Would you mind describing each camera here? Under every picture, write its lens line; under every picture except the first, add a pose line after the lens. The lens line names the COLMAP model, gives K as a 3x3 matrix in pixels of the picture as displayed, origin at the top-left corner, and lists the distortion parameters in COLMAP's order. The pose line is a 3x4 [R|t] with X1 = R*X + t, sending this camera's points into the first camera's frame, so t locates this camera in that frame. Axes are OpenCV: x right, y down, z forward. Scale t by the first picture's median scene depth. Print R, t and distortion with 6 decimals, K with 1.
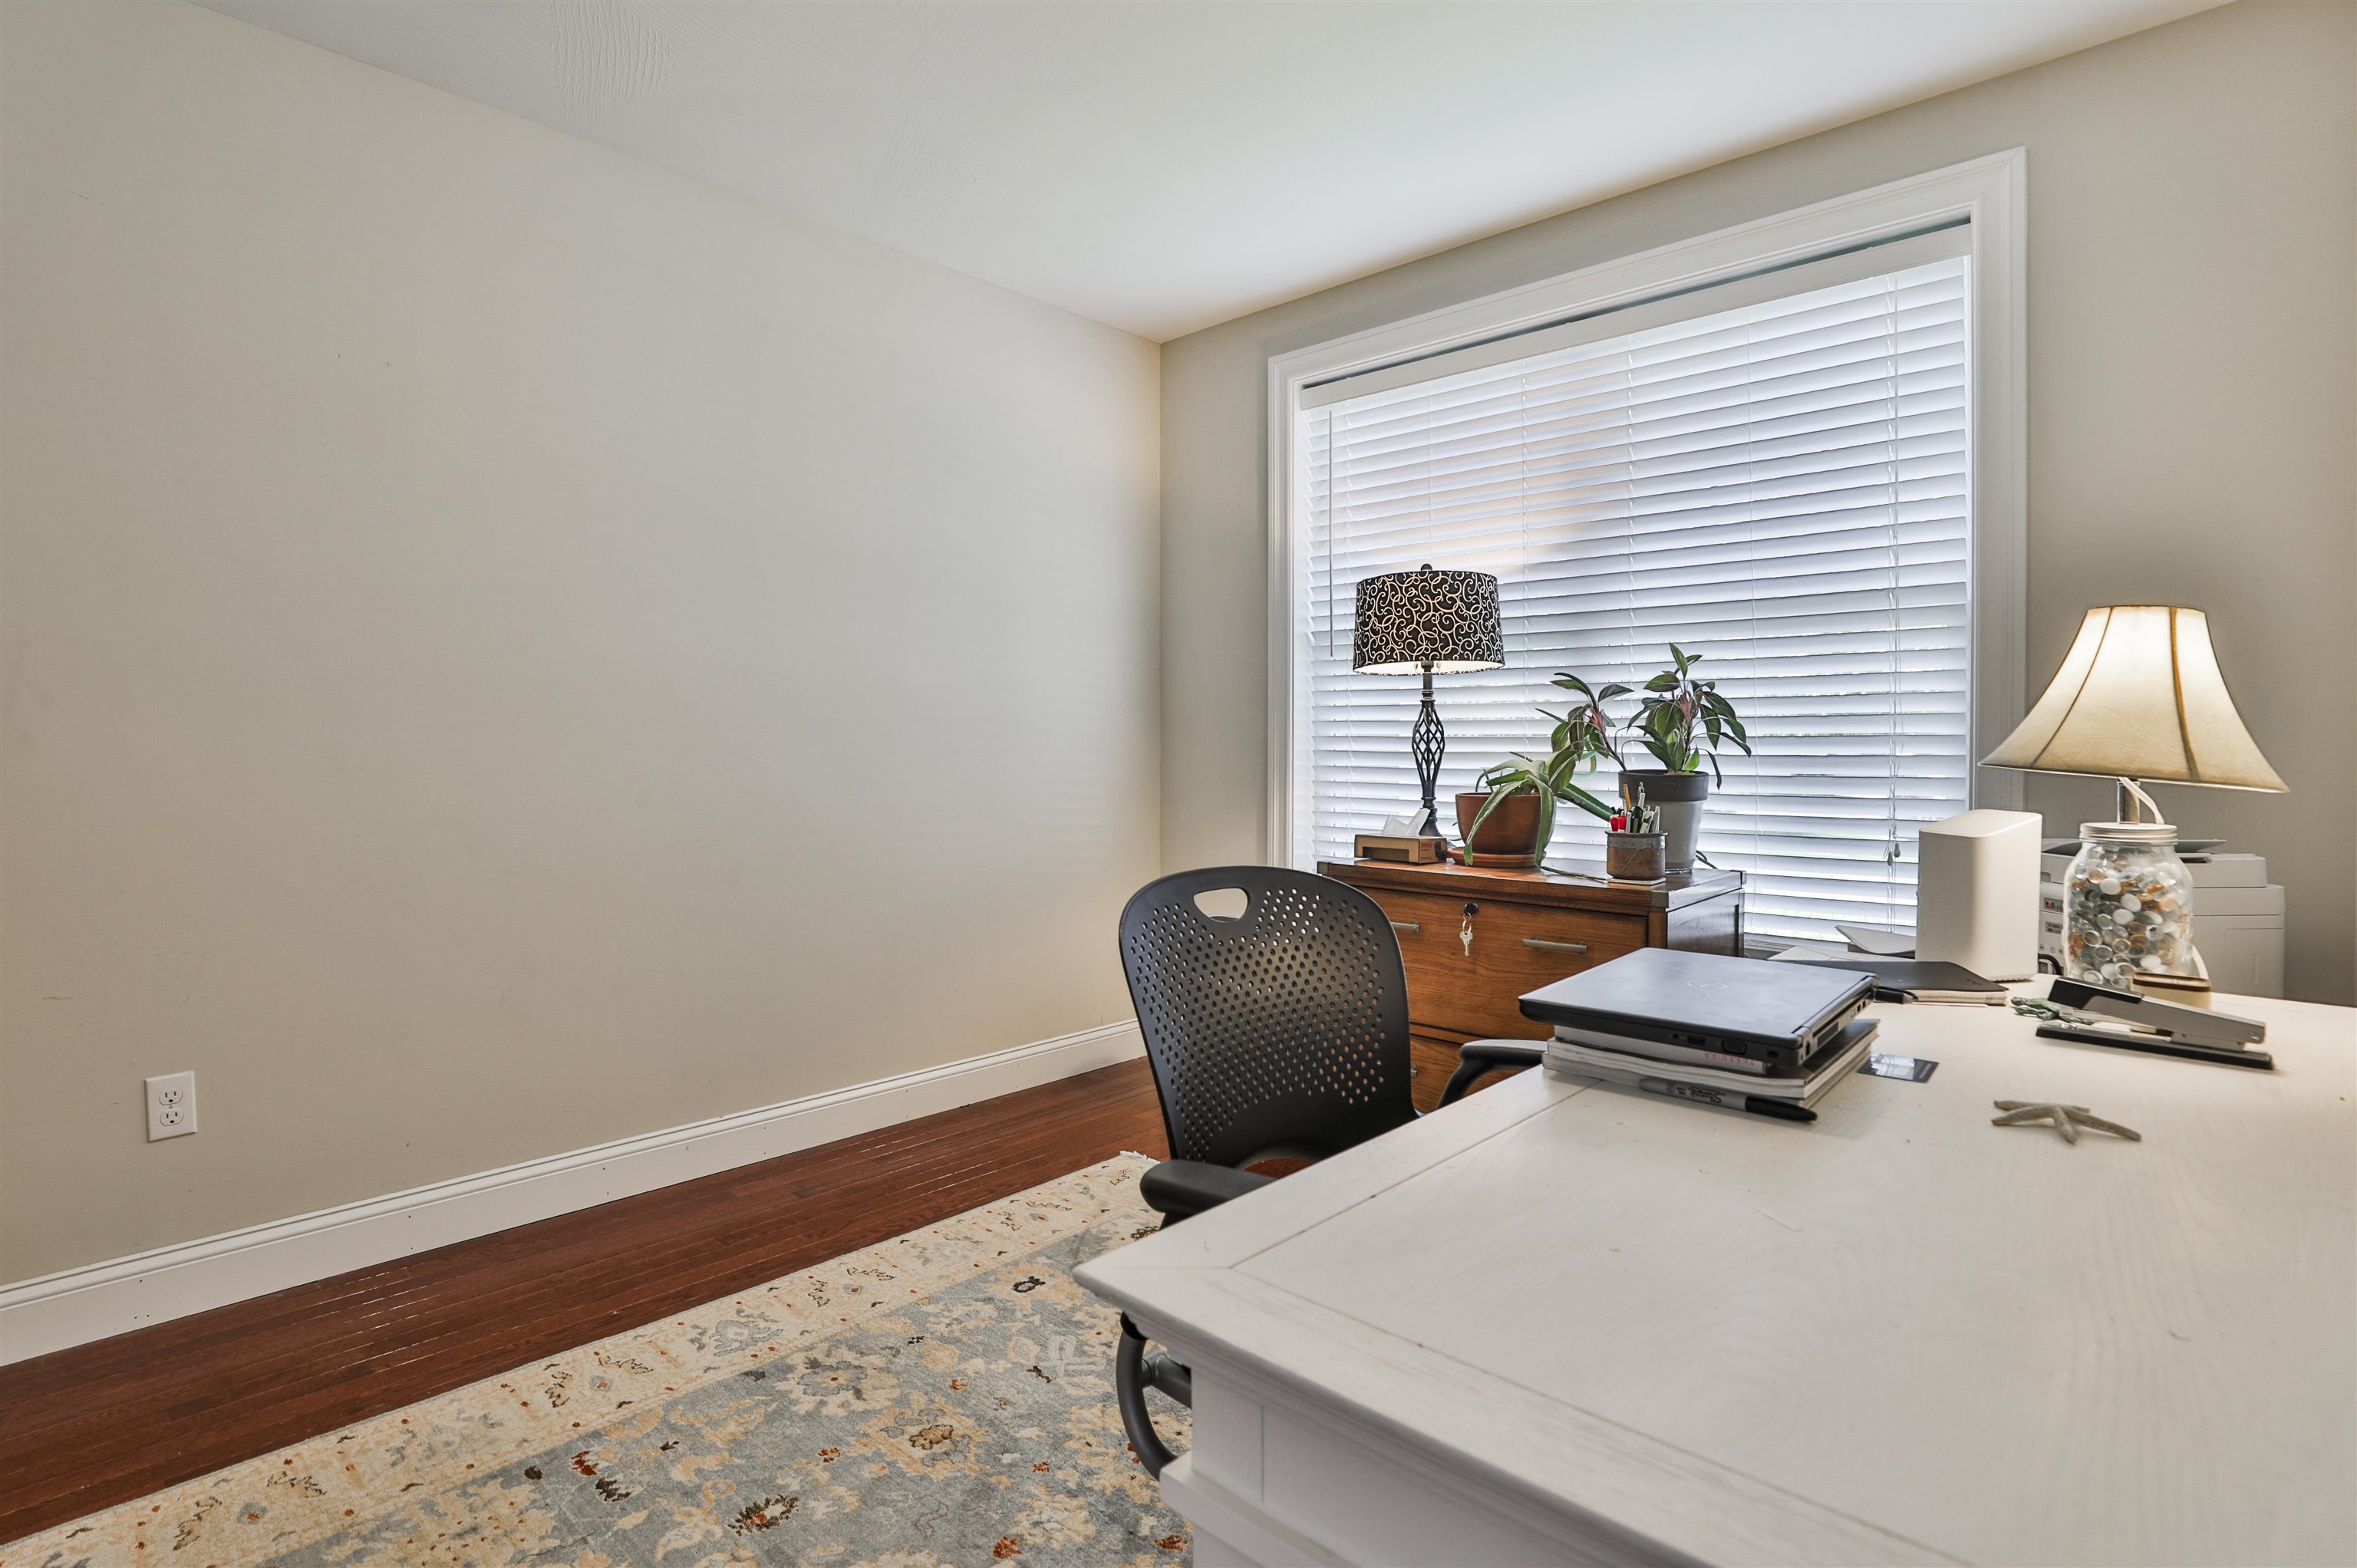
lens RADIAL K [[1093.2, 0, 1178.5], [0, 1093.2, 784.0], [0, 0, 1]] dist [-0.043525, 0.013571]
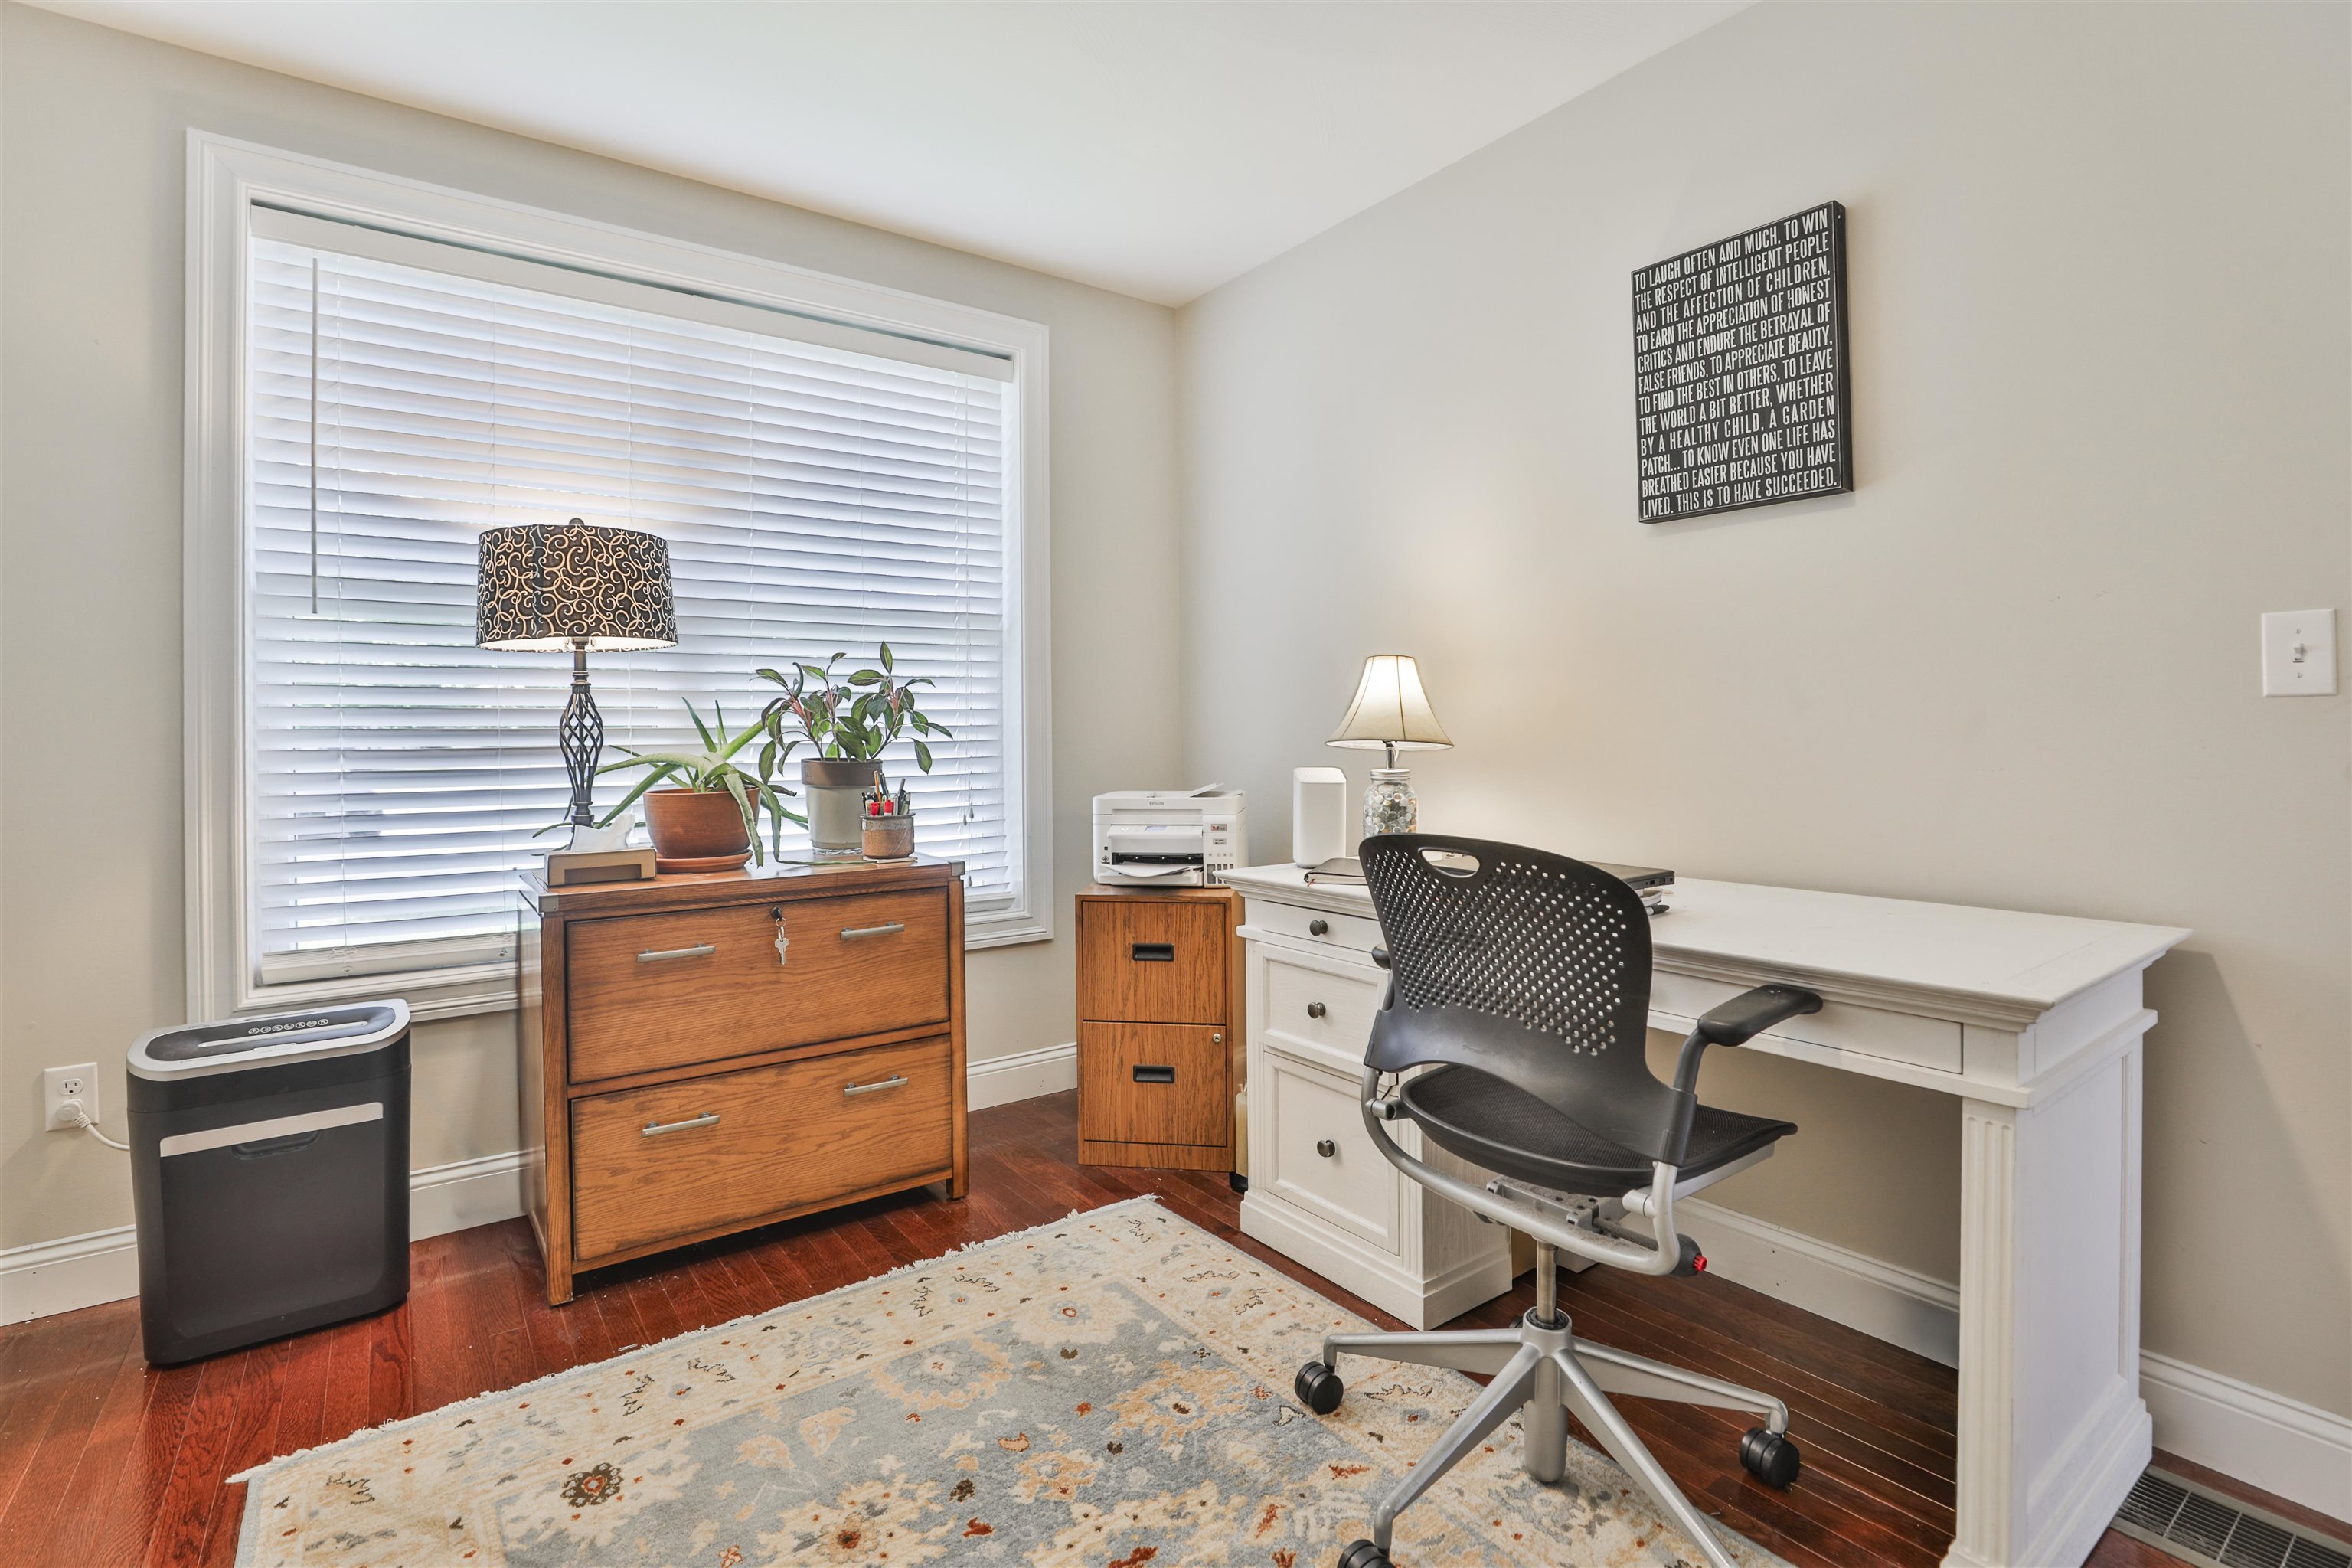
lens RADIAL K [[1111.0, 0, 1193.7], [0, 1111.0, 695.8], [0, 0, 1]] dist [-0.033204, 0.001042]
pose [[0.188694, 0.028492, 0.981623, -0.517195], [0.050560, 0.997972, -0.038685, -0.013406], [-0.980734, 0.056931, 0.186871, 0.416704]]
